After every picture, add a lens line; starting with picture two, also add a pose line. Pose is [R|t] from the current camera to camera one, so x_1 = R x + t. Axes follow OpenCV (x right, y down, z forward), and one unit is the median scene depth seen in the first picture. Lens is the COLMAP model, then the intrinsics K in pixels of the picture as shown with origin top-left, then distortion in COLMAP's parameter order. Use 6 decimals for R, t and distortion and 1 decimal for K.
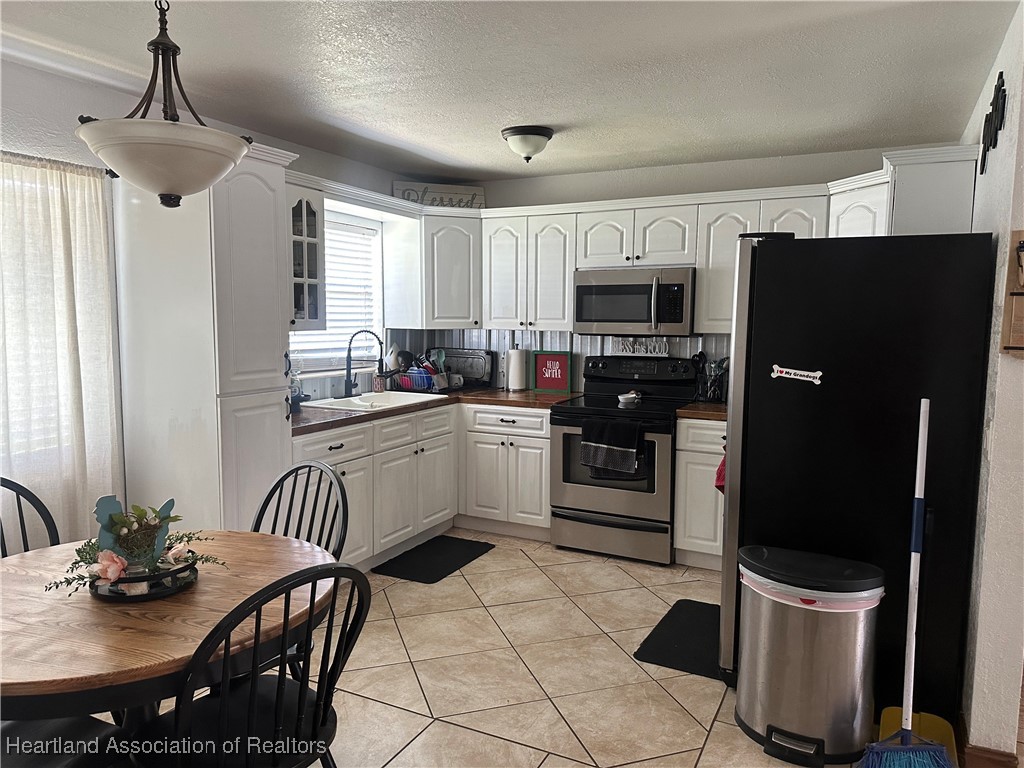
lens RADIAL K [[729.9, 0, 508.2], [0, 729.9, 383.9], [0, 0, 1]] dist [-0.004631, -0.005089]
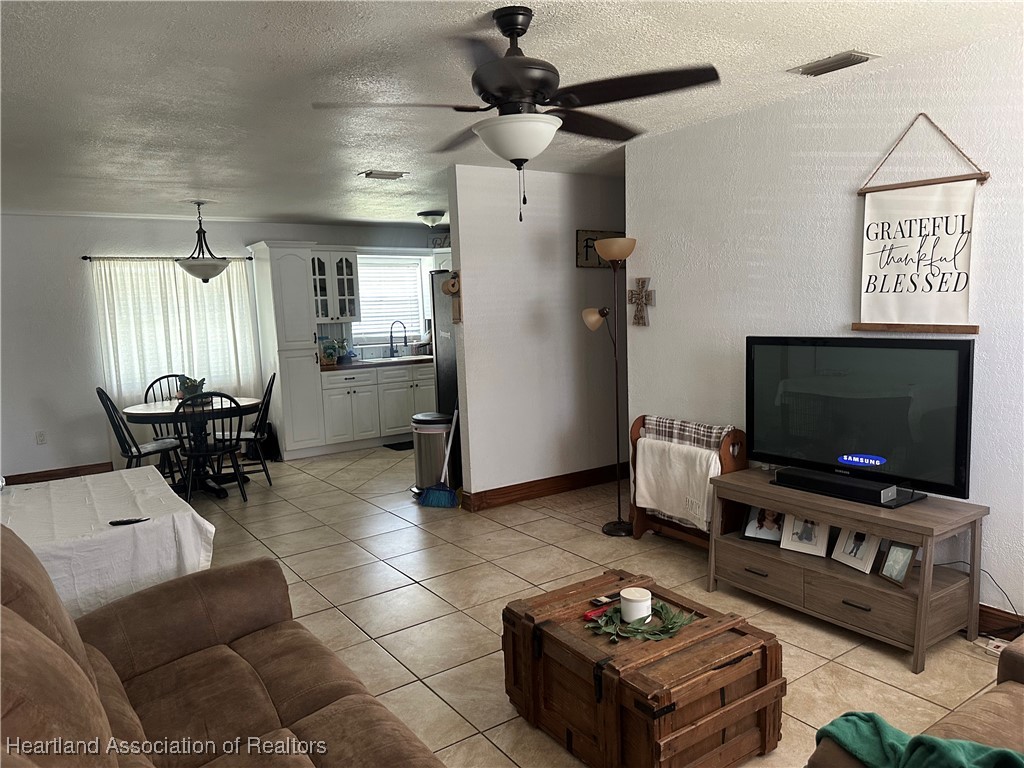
lens RADIAL K [[729.9, 0, 516.2], [0, 729.9, 387.6], [0, 0, 1]] dist [-0.004631, -0.005089]
pose [[0.886602, 0.002653, -0.462525, 1.056703], [0.003183, 0.999925, 0.011837, 0.083202], [0.462522, -0.011967, 0.886527, -0.561255]]
